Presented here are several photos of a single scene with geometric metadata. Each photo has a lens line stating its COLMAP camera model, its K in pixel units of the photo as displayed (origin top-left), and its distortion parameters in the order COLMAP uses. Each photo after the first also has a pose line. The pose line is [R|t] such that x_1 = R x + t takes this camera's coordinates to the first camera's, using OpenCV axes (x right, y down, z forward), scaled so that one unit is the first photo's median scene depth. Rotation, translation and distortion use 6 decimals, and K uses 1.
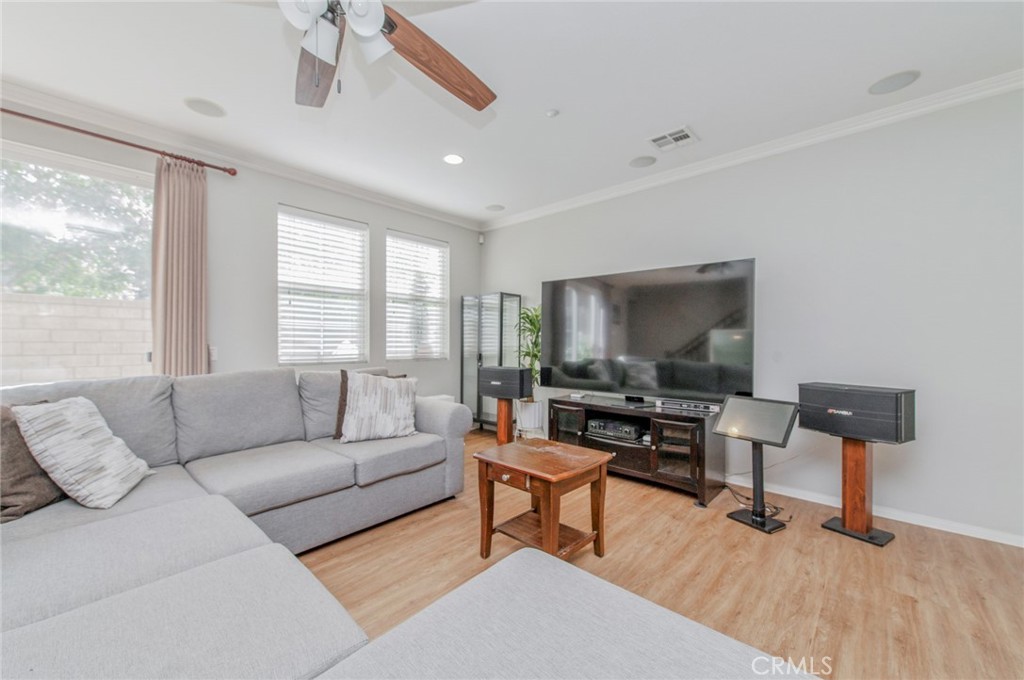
lens RADIAL K [[402.9, 0, 512.3], [0, 402.9, 340.6], [0, 0, 1]] dist [0.008231, -0.000775]
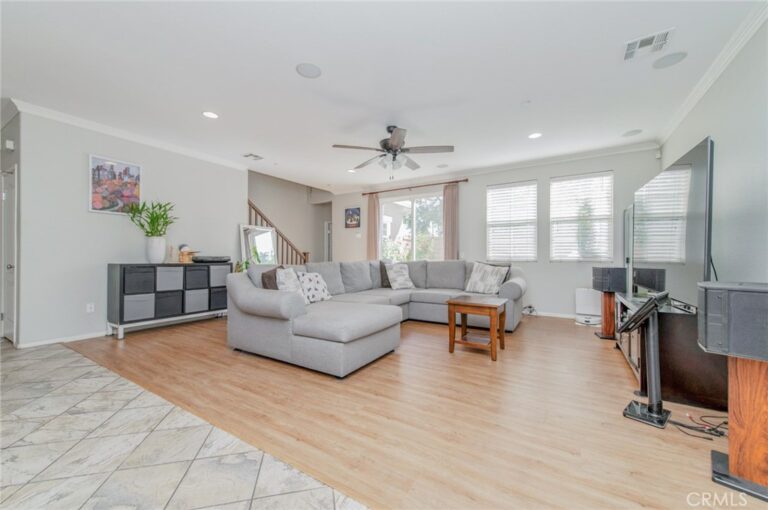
lens RADIAL K [[302.1, 0, 385.3], [0, 302.1, 254.3], [0, 0, 1]] dist [0.008231, -0.000775]
pose [[0.188160, -0.014863, -0.982026, 0.769681], [0.002403, 0.999889, -0.014673, 0.040247], [0.982135, 0.000401, 0.188175, 0.140997]]
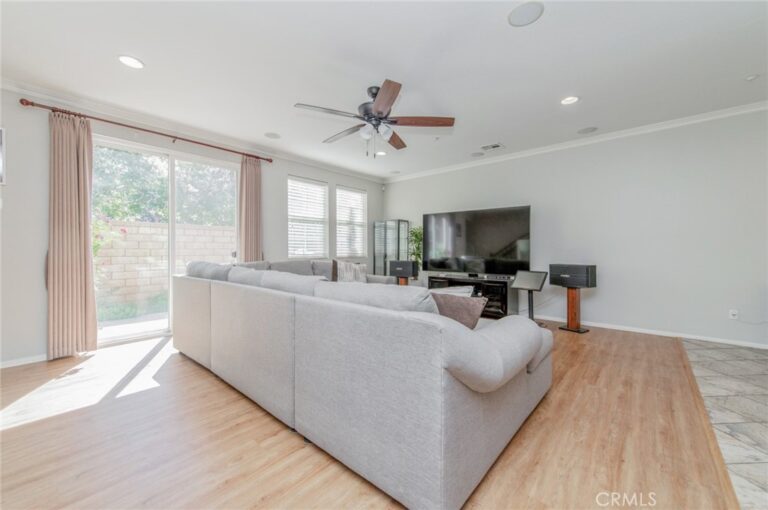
lens RADIAL K [[302.1, 0, 385.6], [0, 302.1, 250.3], [0, 0, 1]] dist [0.008231, -0.000775]
pose [[0.999534, -0.005831, 0.029948, -0.139421], [0.005695, 0.999973, 0.004615, 0.012858], [-0.029974, -0.004443, 0.999541, -0.382286]]
